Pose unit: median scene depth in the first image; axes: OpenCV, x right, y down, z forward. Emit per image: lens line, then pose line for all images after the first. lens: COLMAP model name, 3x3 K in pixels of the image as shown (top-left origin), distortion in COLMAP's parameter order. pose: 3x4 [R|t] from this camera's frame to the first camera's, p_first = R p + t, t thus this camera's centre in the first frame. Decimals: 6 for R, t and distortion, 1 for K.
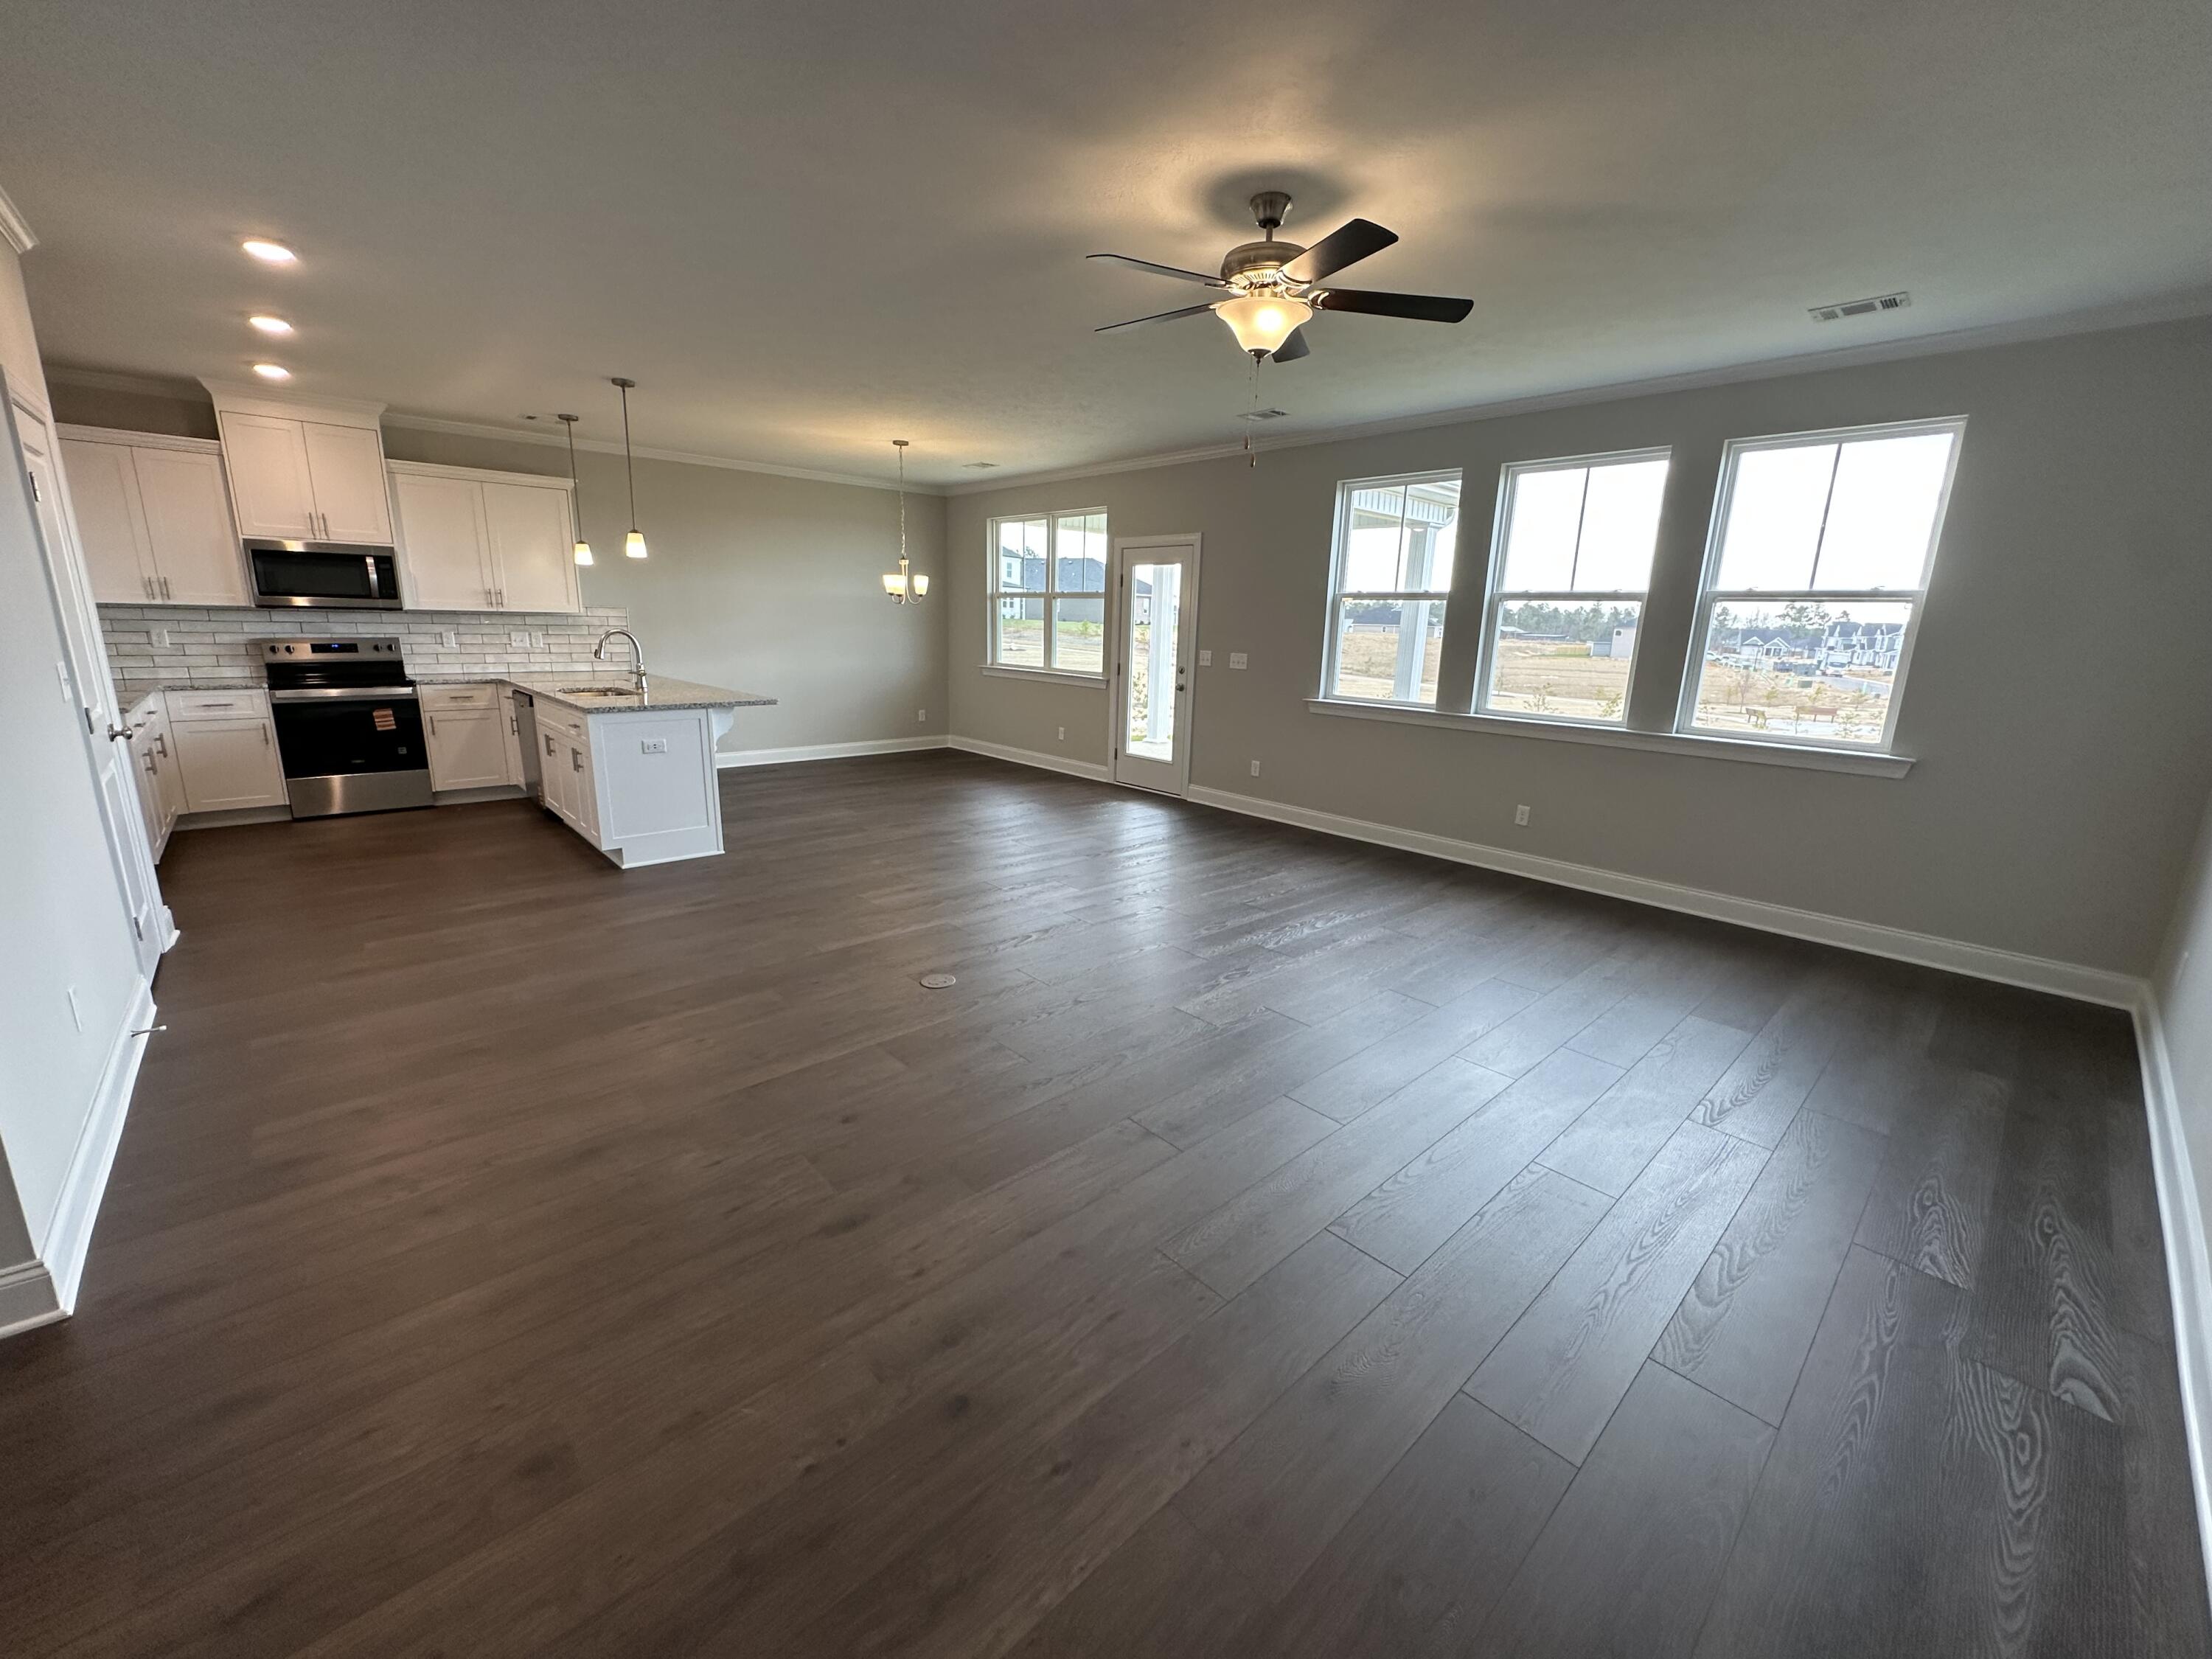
lens RADIAL K [[880.7, 0, 1110.0], [0, 880.7, 828.9], [0, 0, 1]] dist [-0.002952, 0.000253]
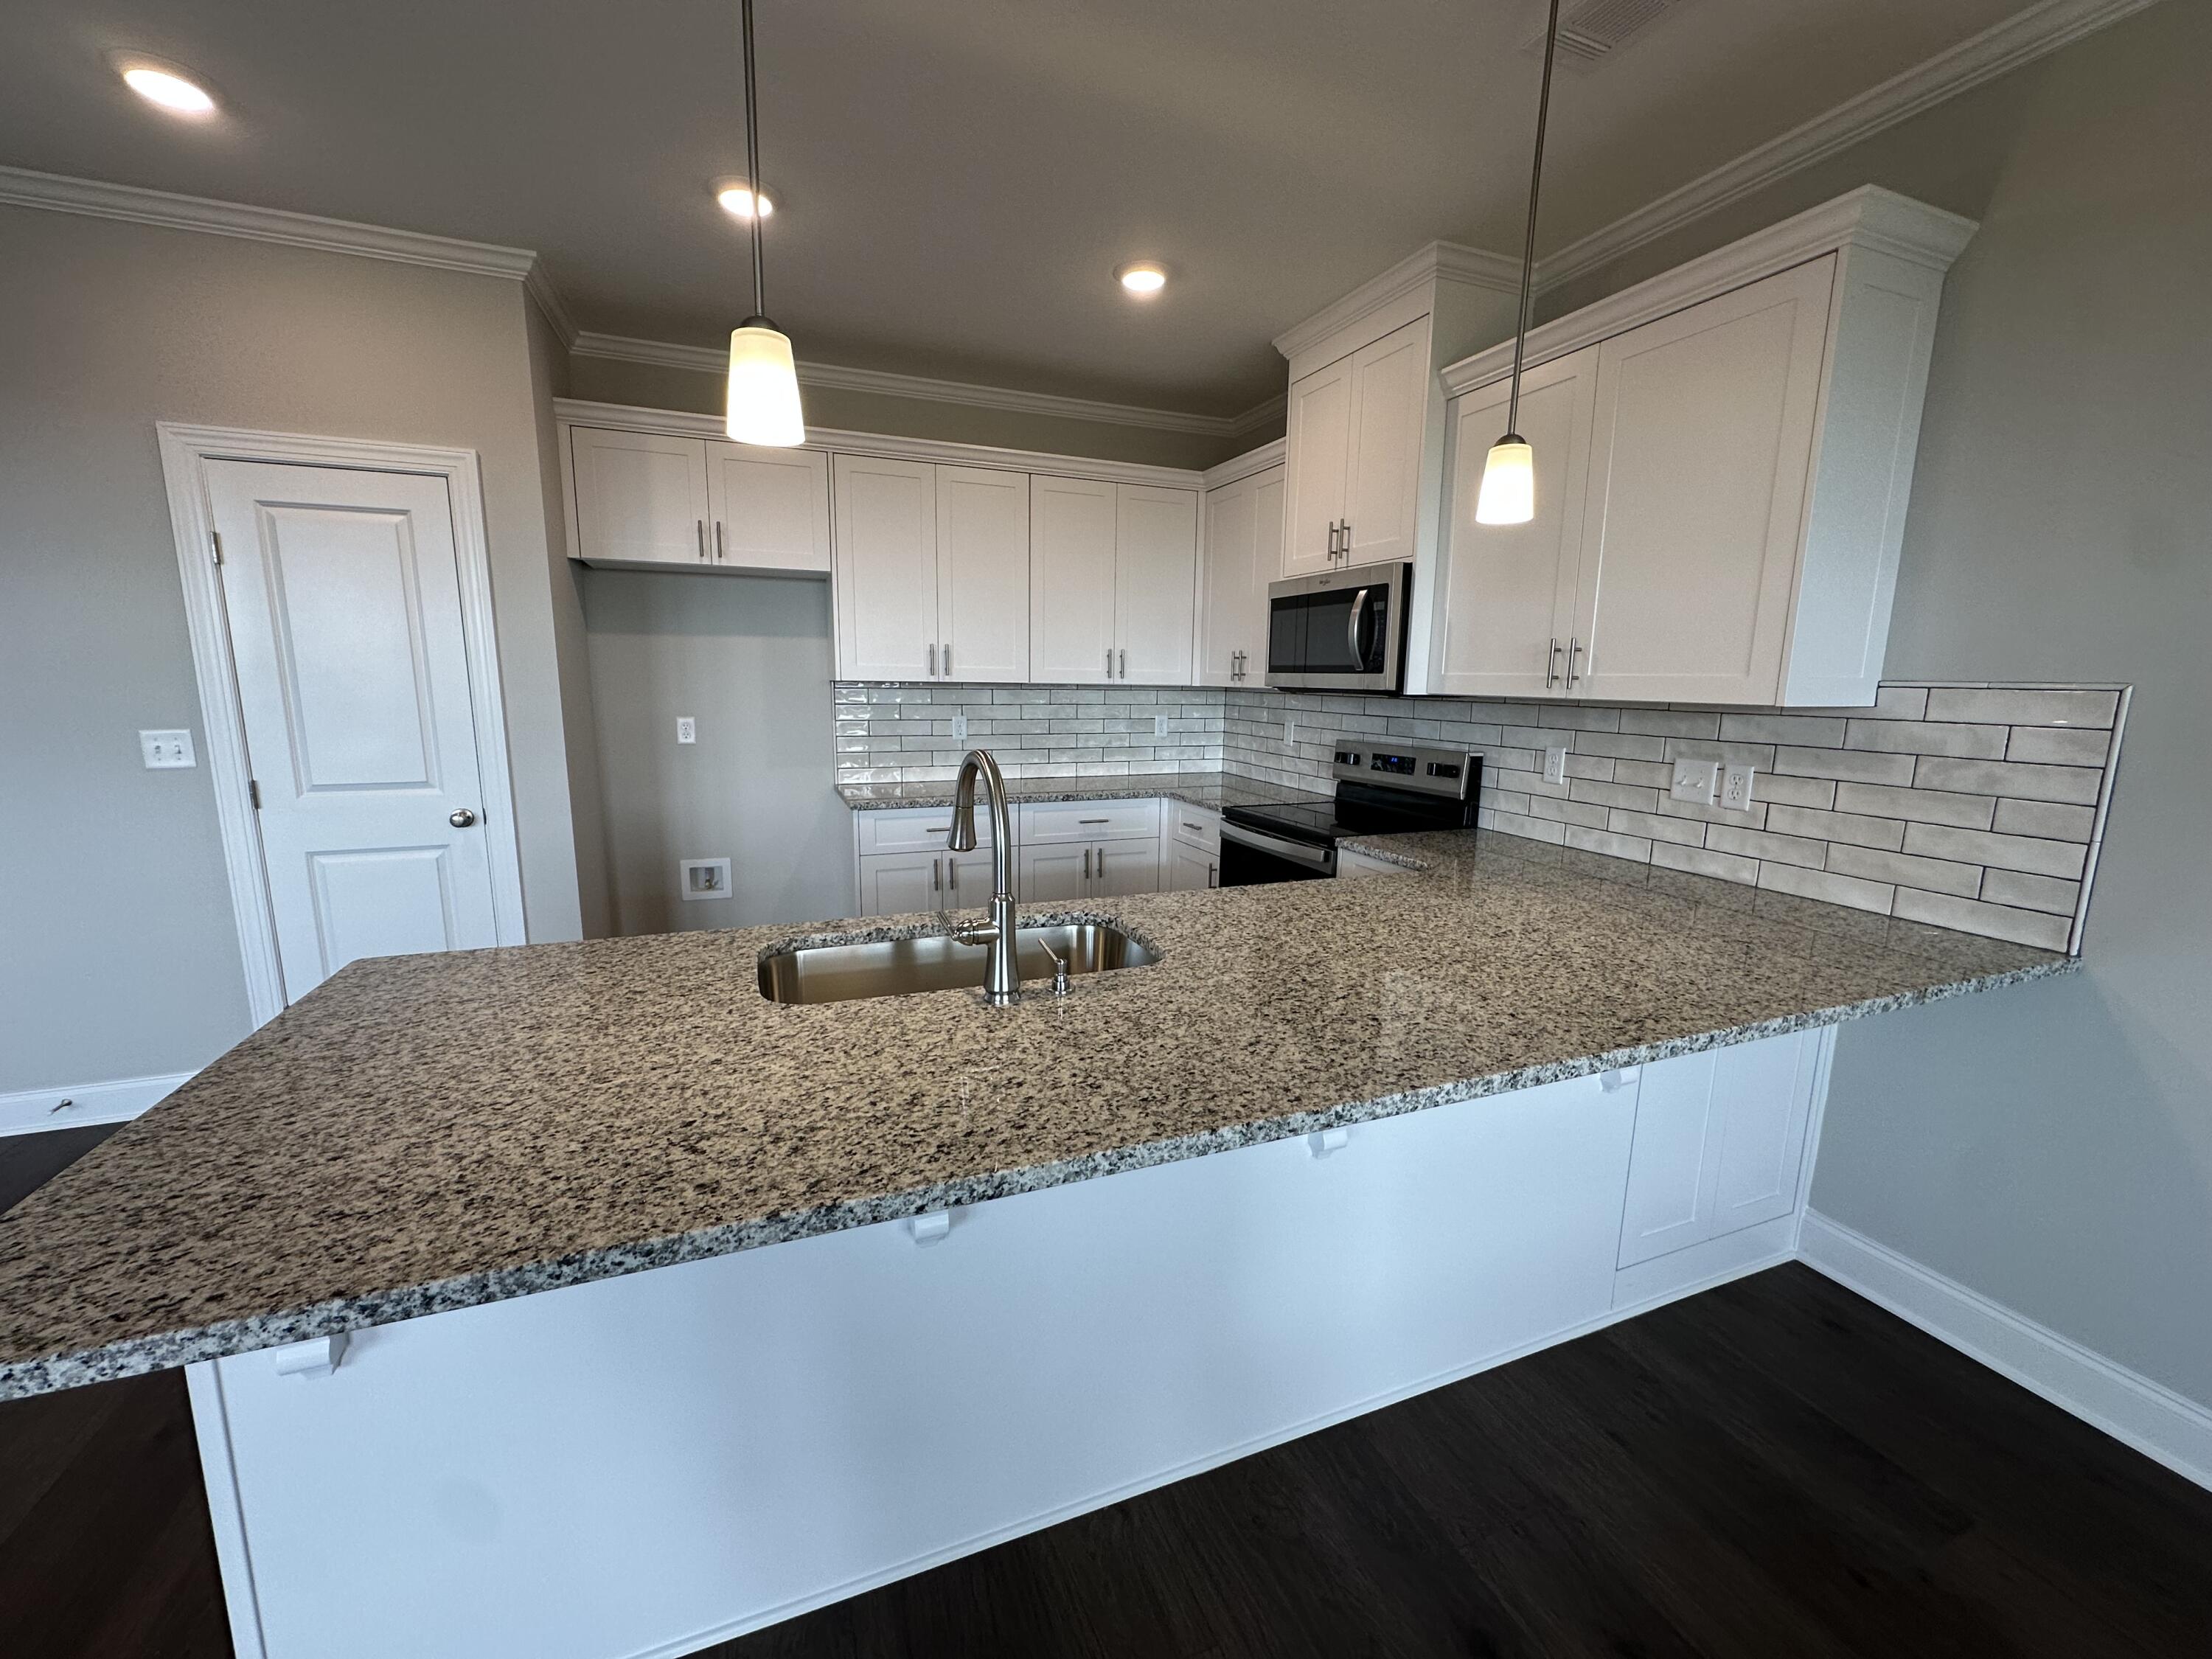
lens RADIAL K [[880.7, 0, 1113.4], [0, 880.7, 816.5], [0, 0, 1]] dist [-0.002952, 0.000253]
pose [[-0.358674, 0.113360, -0.926554, -0.306866], [-0.242061, 0.947350, 0.209607, -0.253180], [0.901532, 0.299463, -0.312349, 1.046517]]
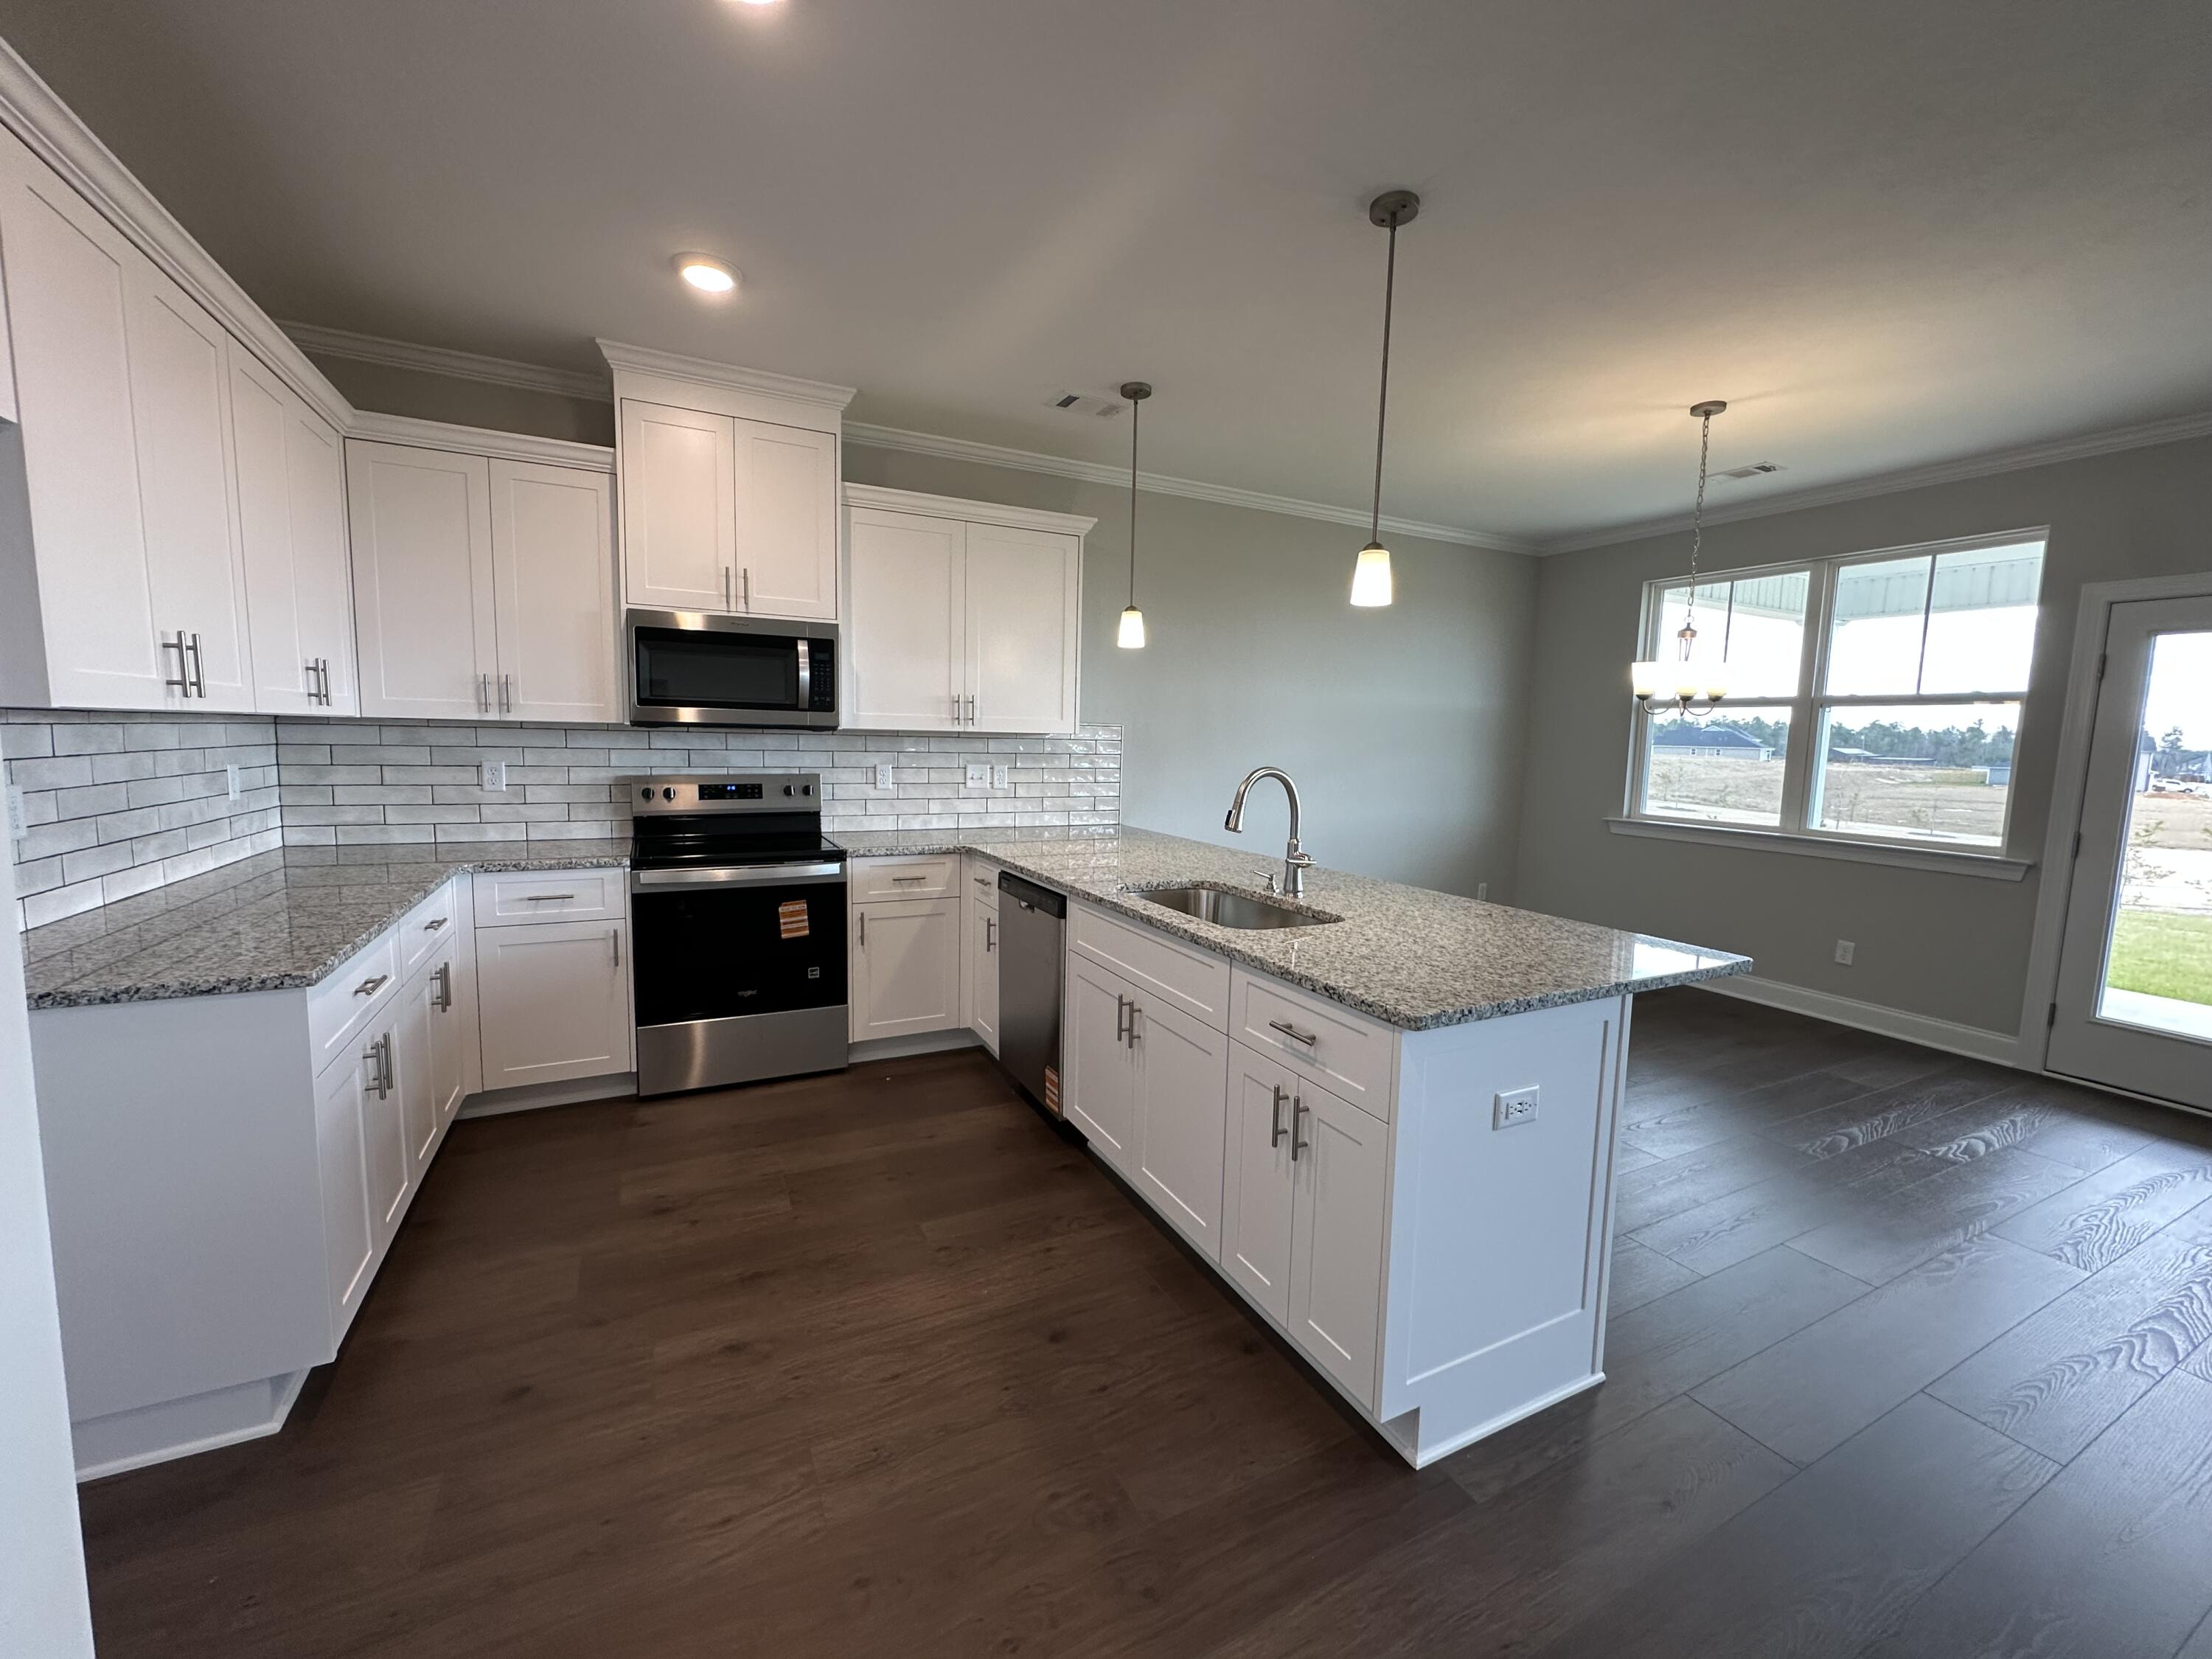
lens RADIAL K [[880.7, 0, 1107.7], [0, 880.7, 832.4], [0, 0, 1]] dist [-0.002952, 0.000253]
pose [[0.962821, 0.026263, -0.268861, -0.479438], [-0.060978, 0.990705, -0.121596, -0.122739], [0.263168, 0.133470, 0.955473, 0.504044]]
